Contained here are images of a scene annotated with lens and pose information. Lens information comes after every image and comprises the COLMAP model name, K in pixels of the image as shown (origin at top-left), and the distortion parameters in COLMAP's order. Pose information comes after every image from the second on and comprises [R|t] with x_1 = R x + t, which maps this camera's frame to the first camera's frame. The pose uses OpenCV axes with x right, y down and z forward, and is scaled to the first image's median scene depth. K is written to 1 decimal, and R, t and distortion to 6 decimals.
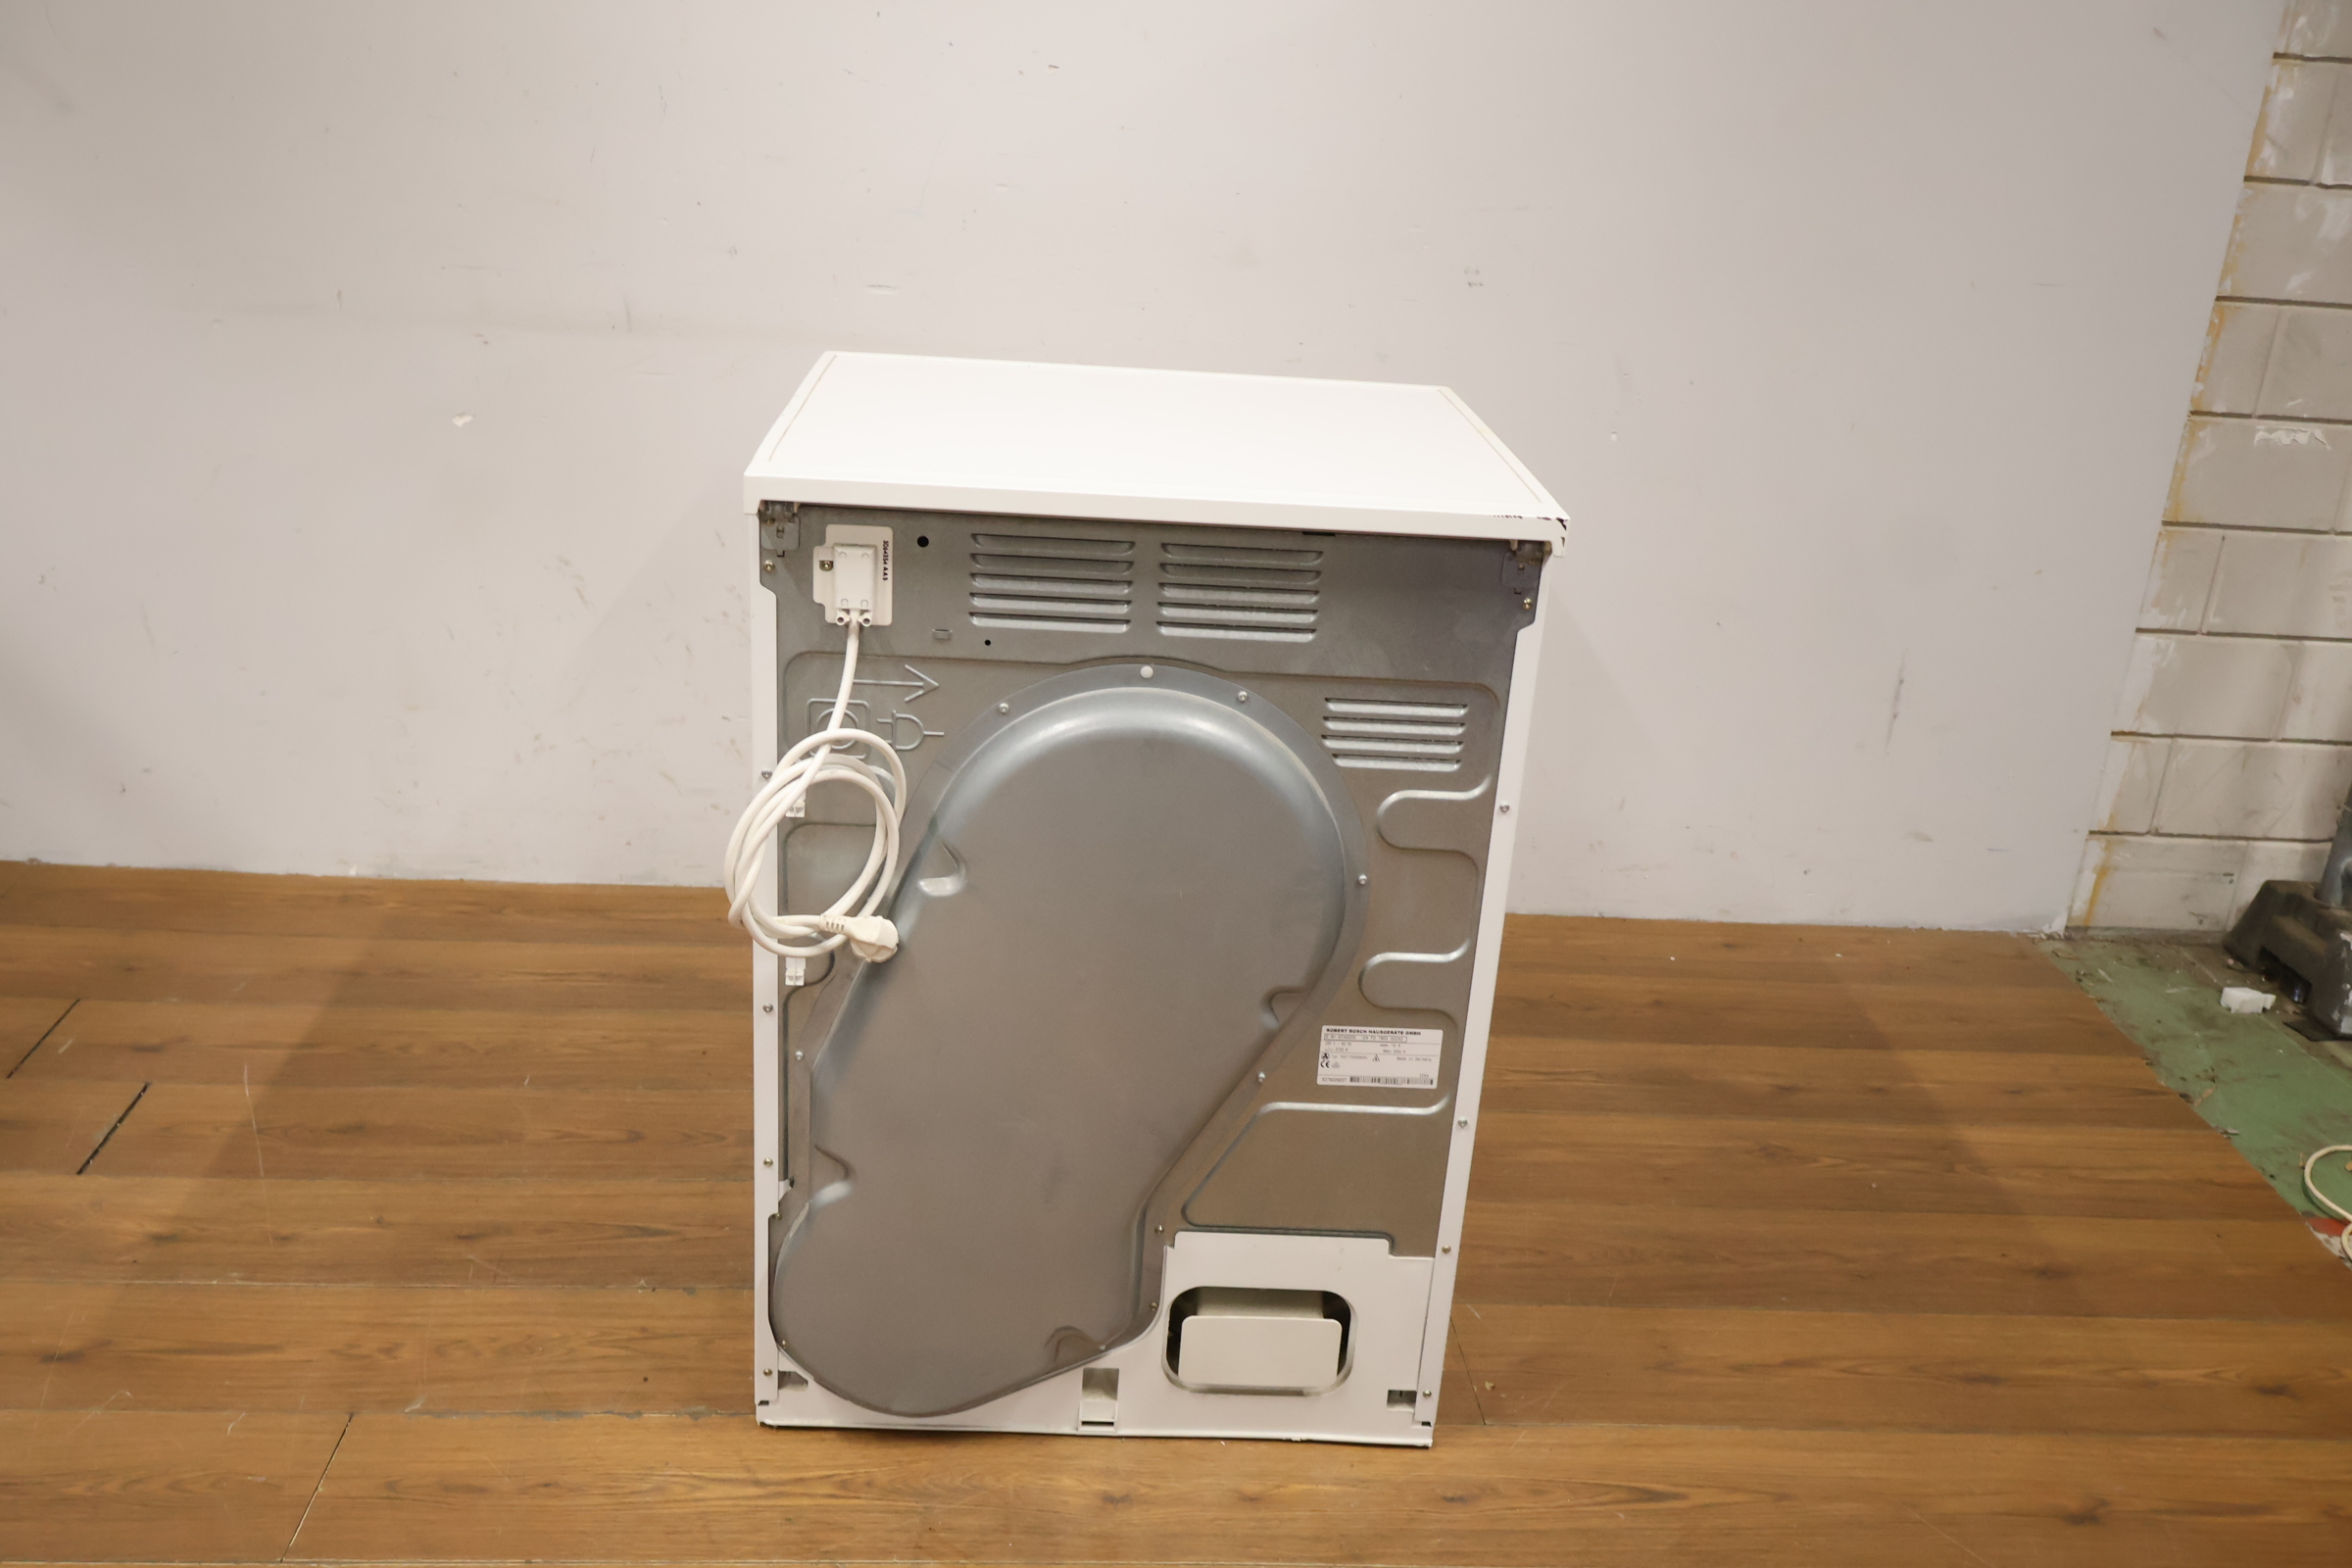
lens RADIAL K [[2136.4, 0, 1165.2], [0, 2136.4, 787.3], [0, 0, 1]] dist [-0.000112, 0.003015]
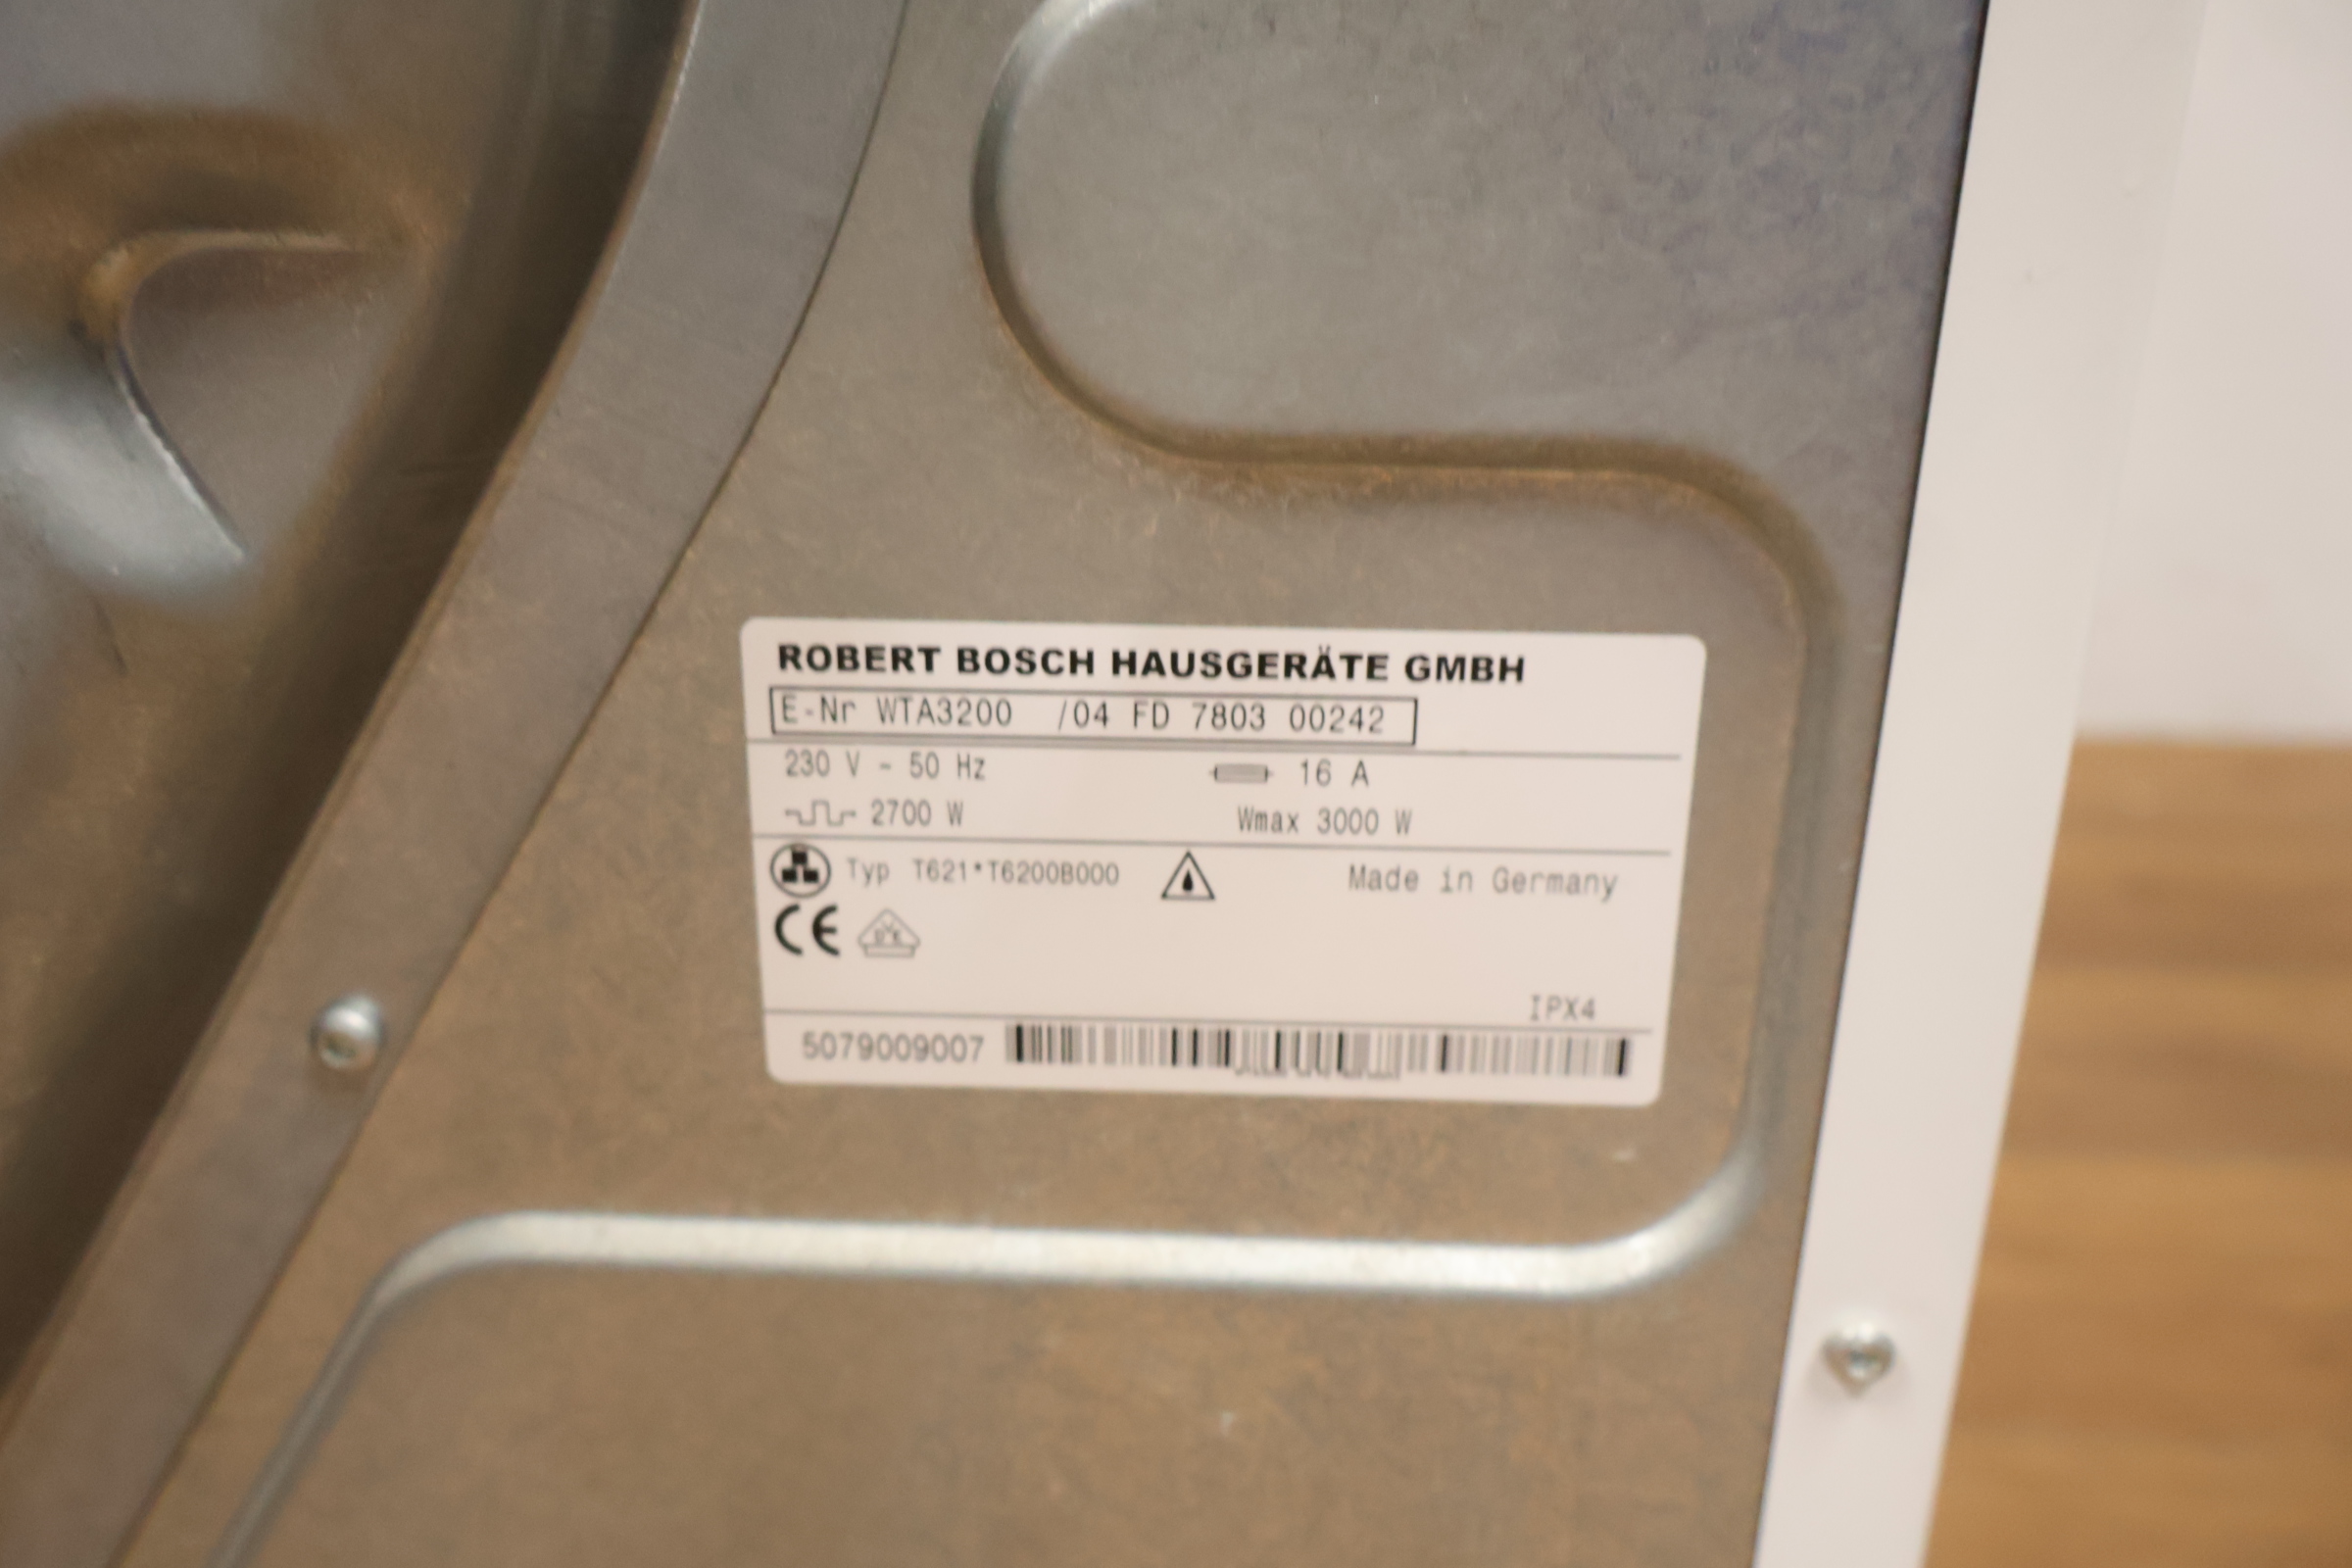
lens RADIAL K [[2181.2, 0, 1173.8], [0, 2181.2, 785.4], [0, 0, 1]] dist [0.006030, 0.008533]
pose [[0.997239, -0.018459, -0.071927, 0.076599], [0.019052, 0.999790, 0.007565, 0.085532], [0.071773, -0.008914, 0.997381, 0.617436]]
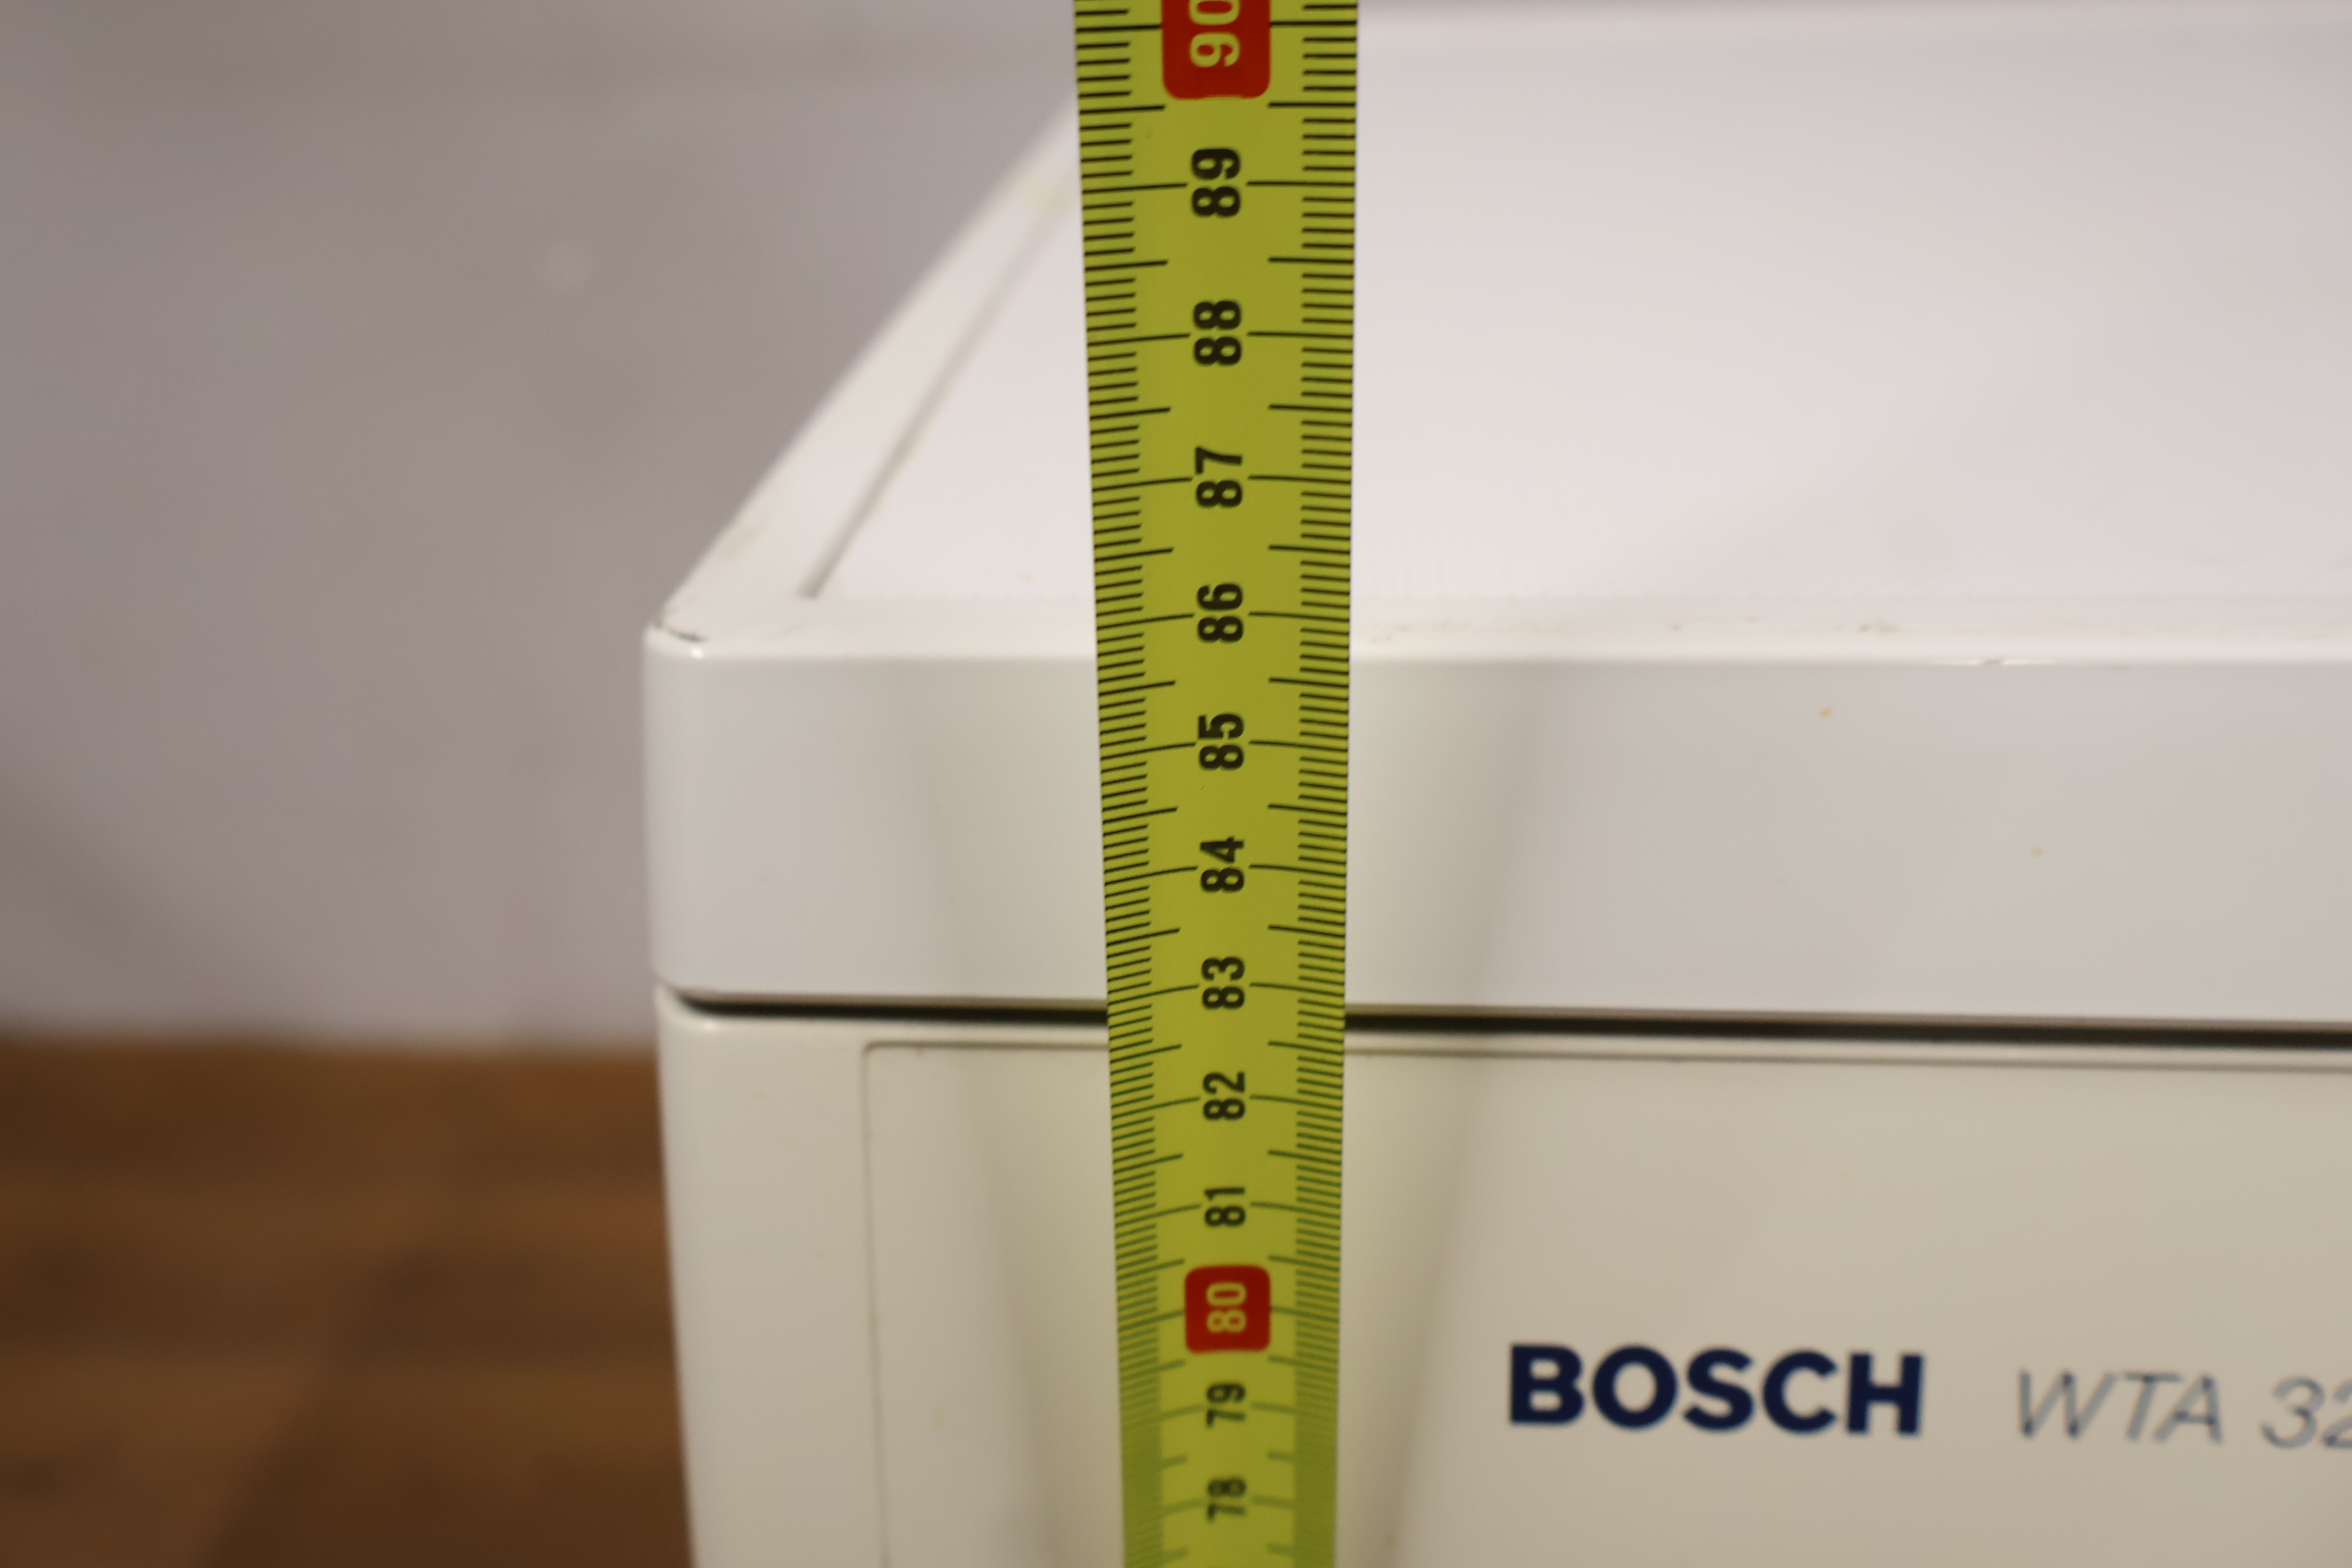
lens RADIAL K [[2138.0, 0, 1179.3], [0, 2138.0, 775.0], [0, 0, 1]] dist [-0.012575, 0.023492]
pose [[0.984588, -0.027760, -0.172674, -0.092416], [0.042564, 0.995670, 0.082636, -0.084287], [0.169632, -0.088712, 0.981507, 0.521575]]
